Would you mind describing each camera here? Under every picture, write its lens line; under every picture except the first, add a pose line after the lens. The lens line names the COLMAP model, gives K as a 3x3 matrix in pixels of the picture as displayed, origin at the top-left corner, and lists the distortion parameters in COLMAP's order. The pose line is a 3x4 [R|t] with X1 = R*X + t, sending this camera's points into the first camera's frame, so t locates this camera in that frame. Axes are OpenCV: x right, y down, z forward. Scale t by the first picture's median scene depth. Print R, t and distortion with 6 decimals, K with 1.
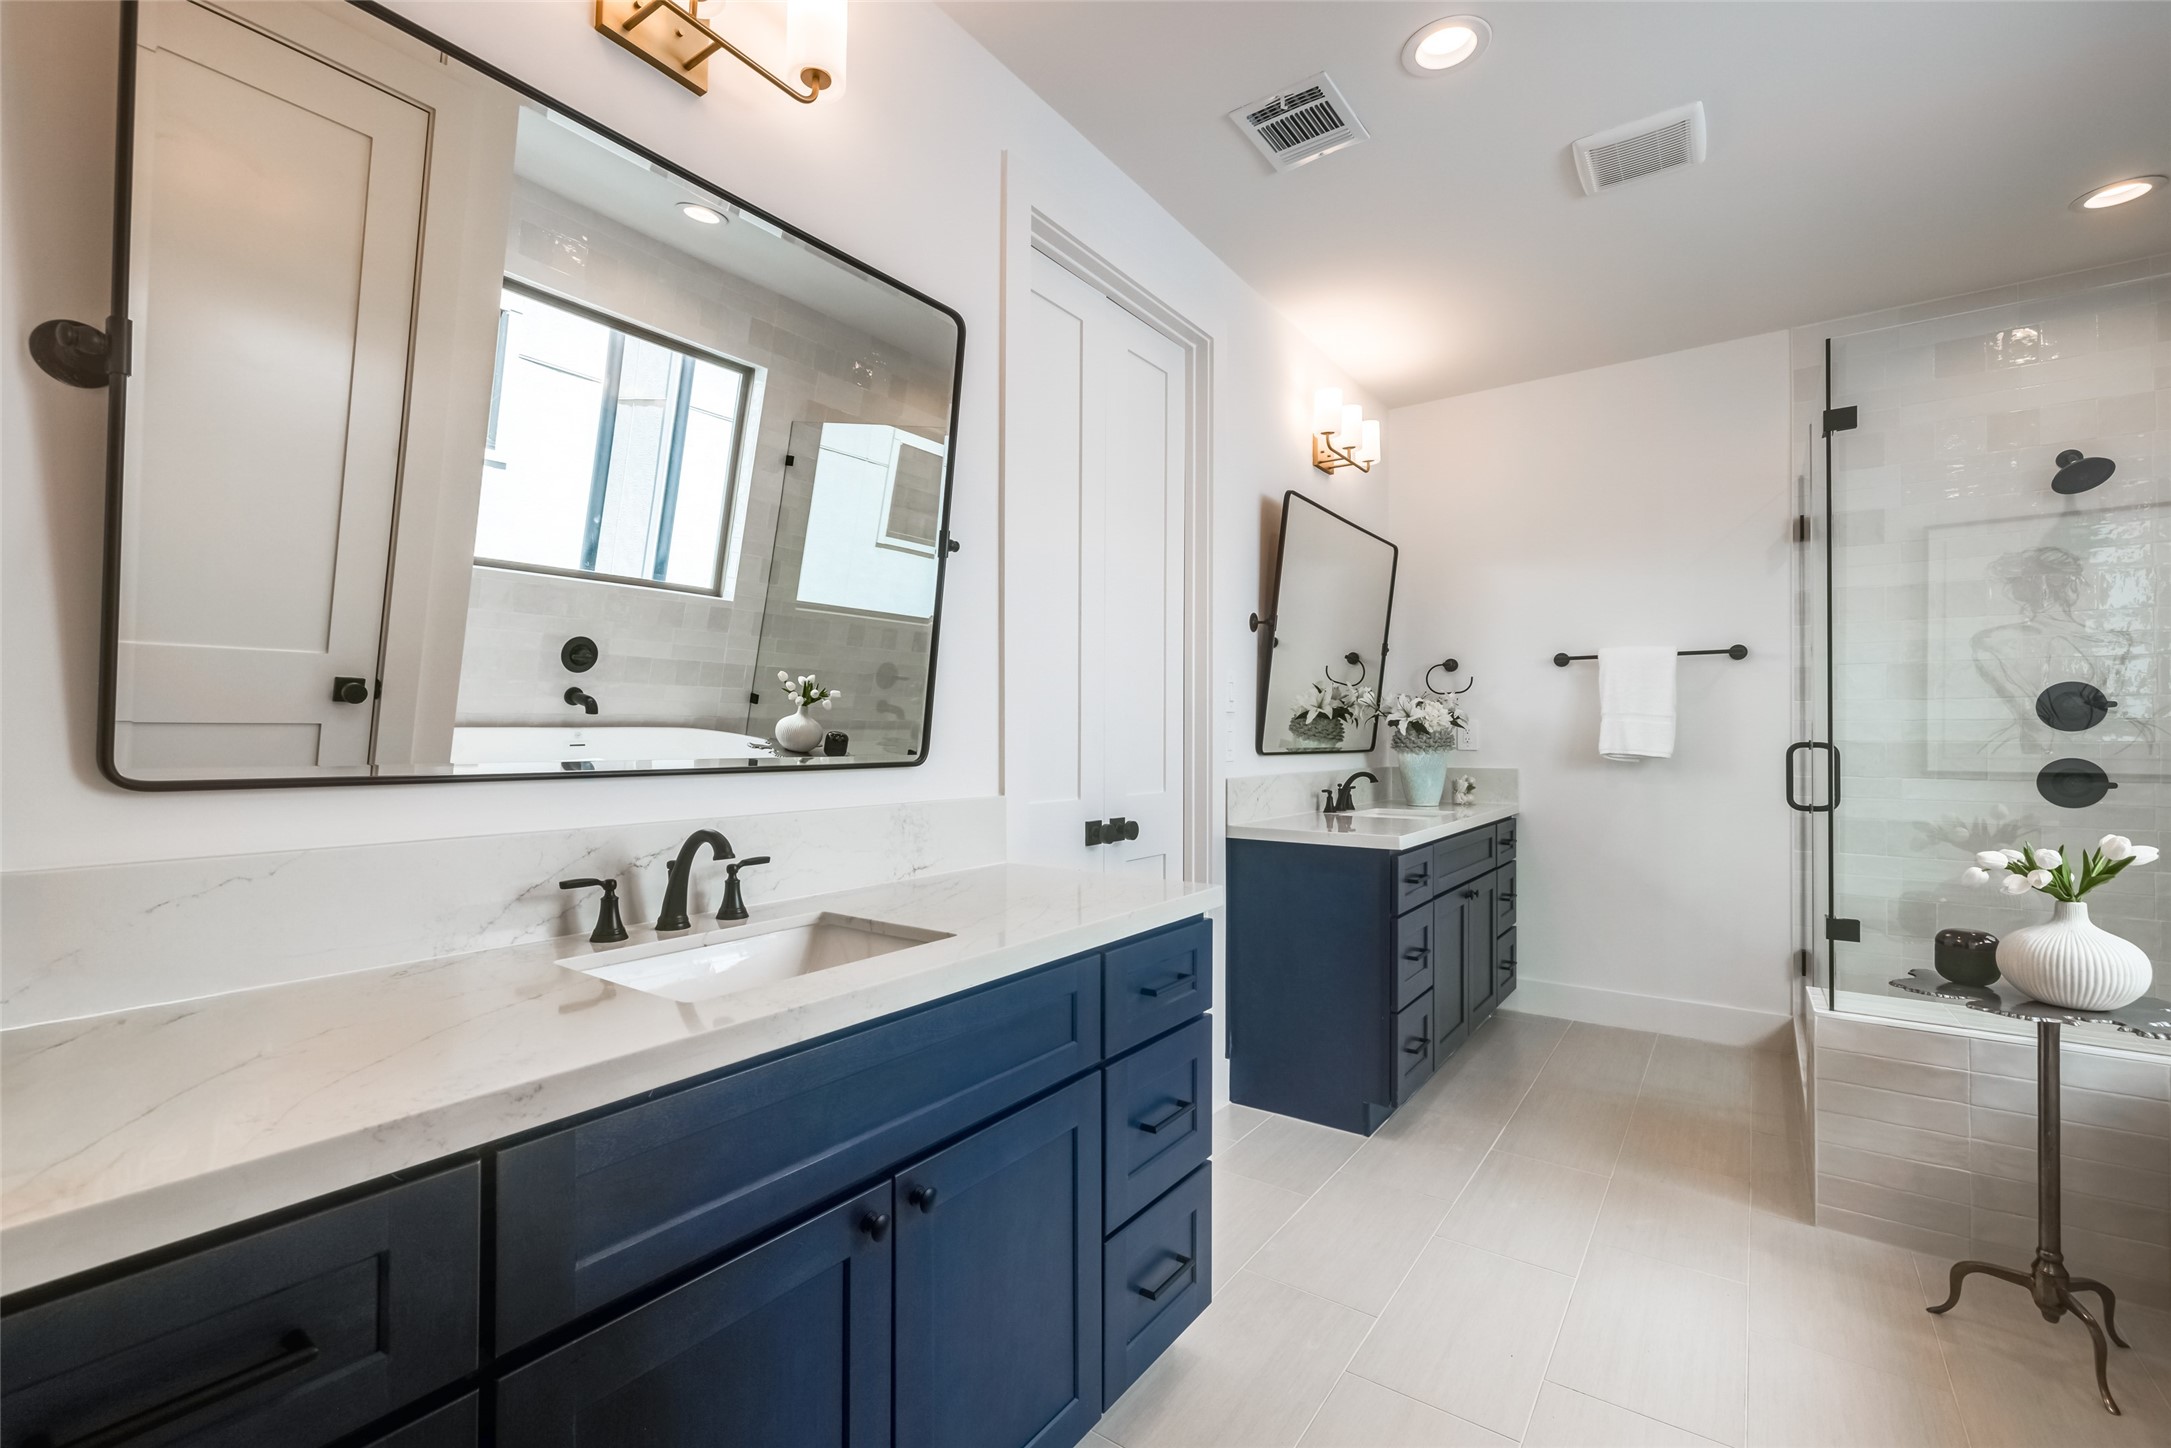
lens RADIAL K [[918.7, 0, 1085.8], [0, 918.7, 711.0], [0, 0, 1]] dist [-0.000457, 0.000136]
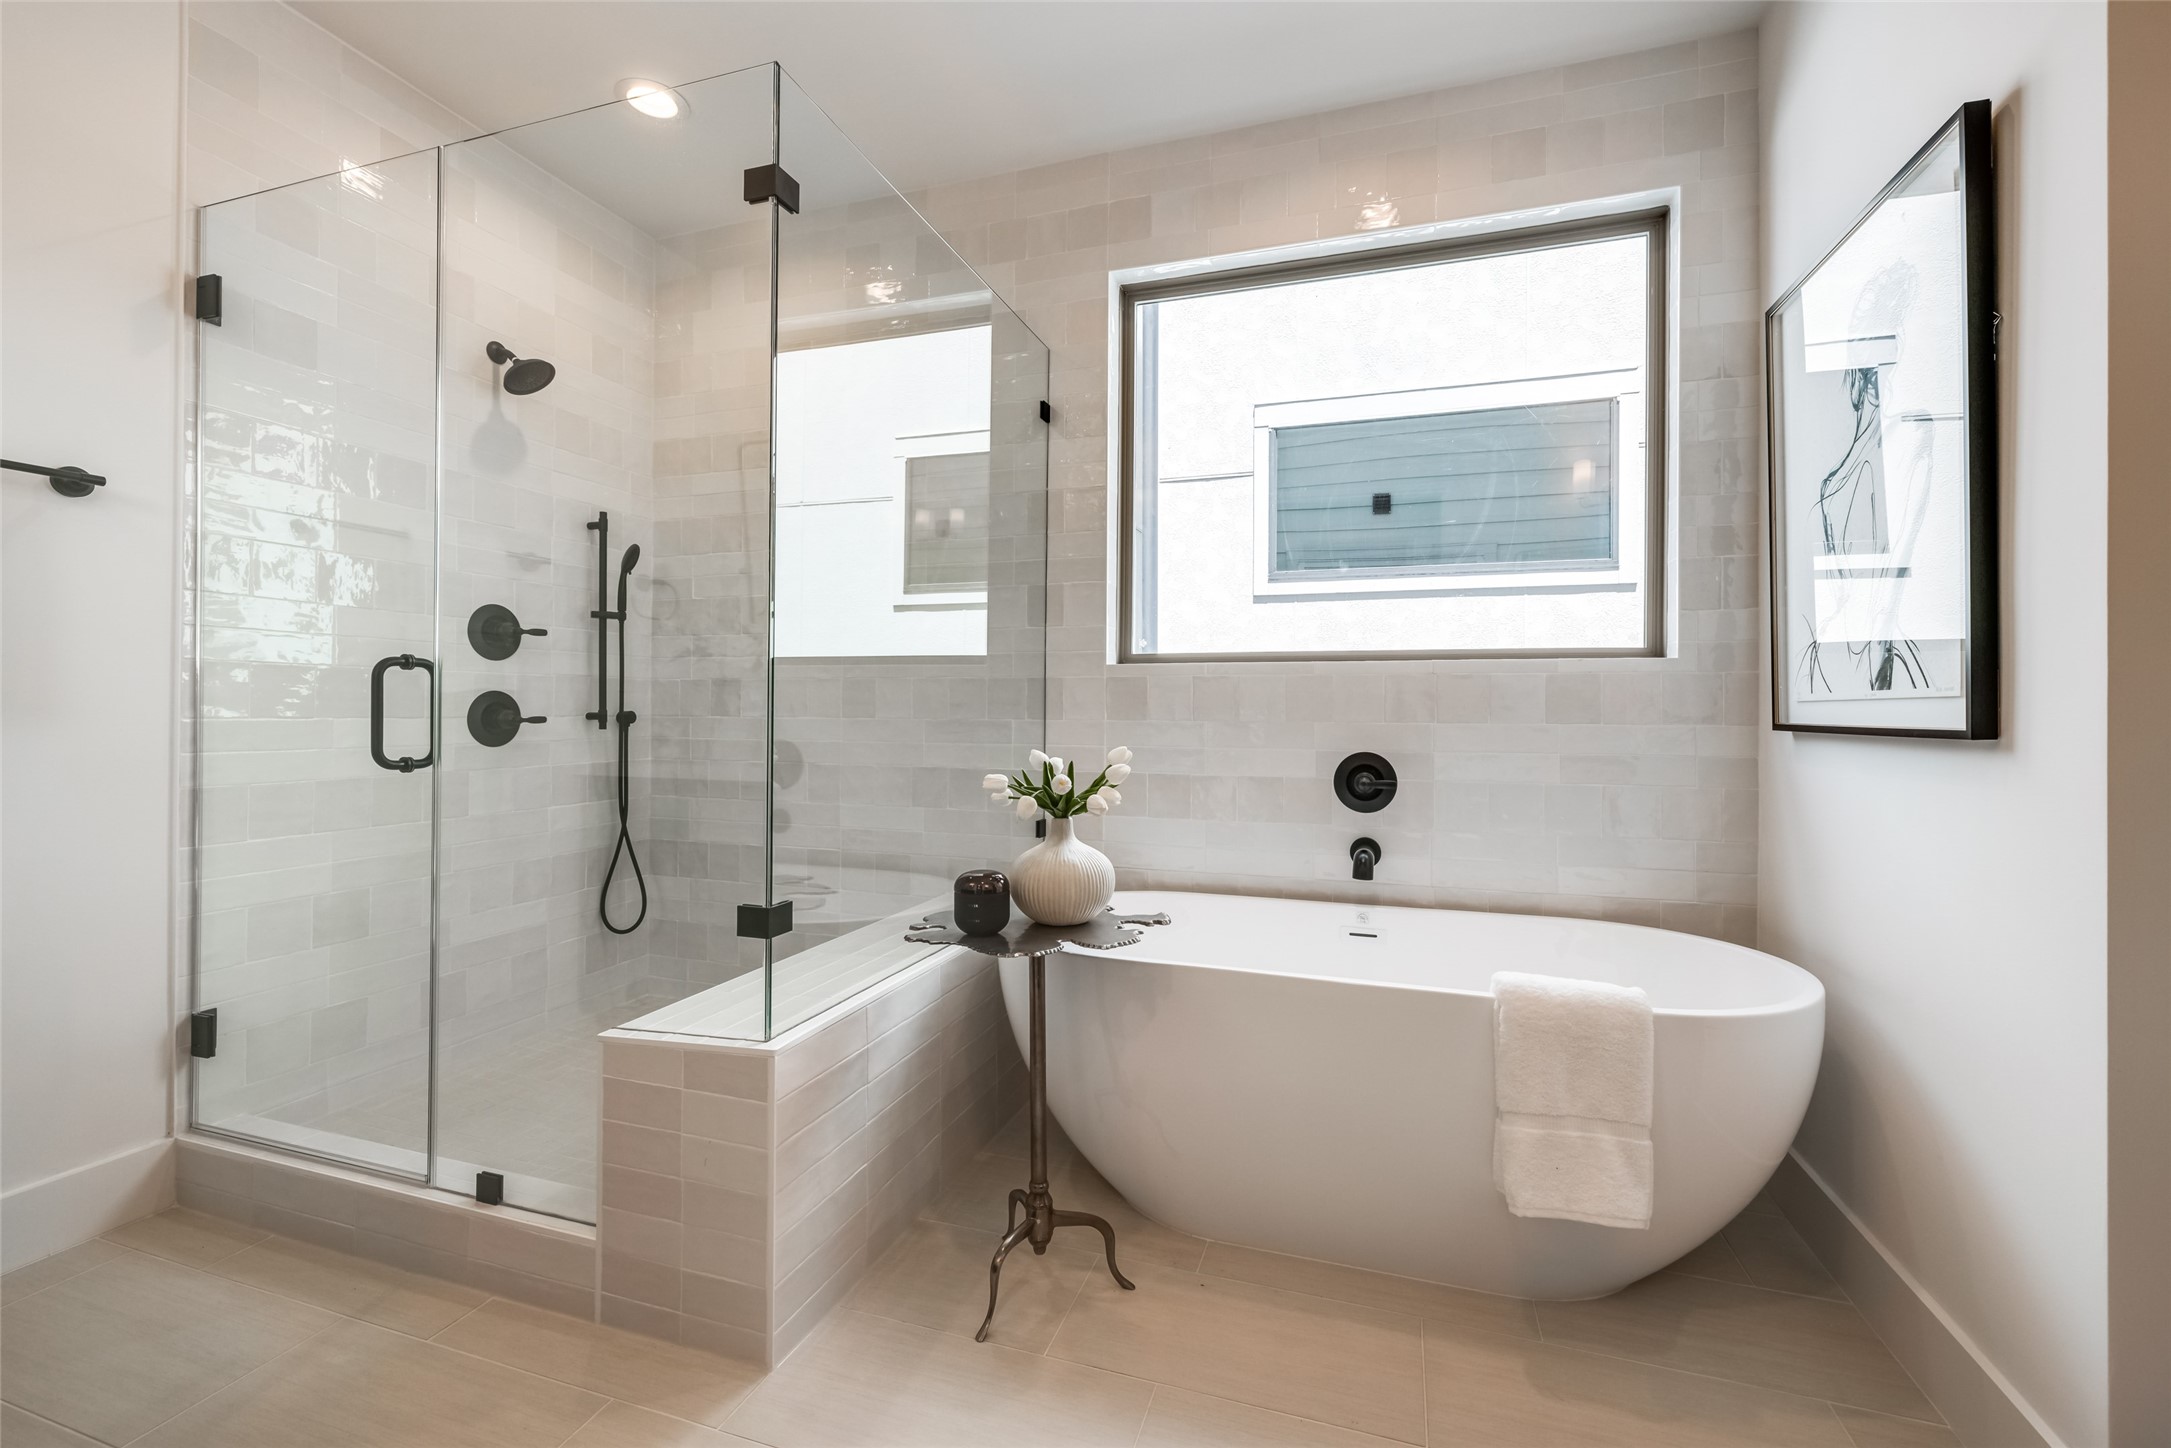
lens RADIAL K [[918.7, 0, 1085.8], [0, 918.7, 711.0], [0, 0, 1]] dist [-0.000457, 0.000136]
pose [[-0.289454, -0.004163, 0.957183, 0.059565], [-0.037821, 0.999259, -0.007091, 0.052171], [-0.956444, -0.038254, -0.289397, 0.674563]]
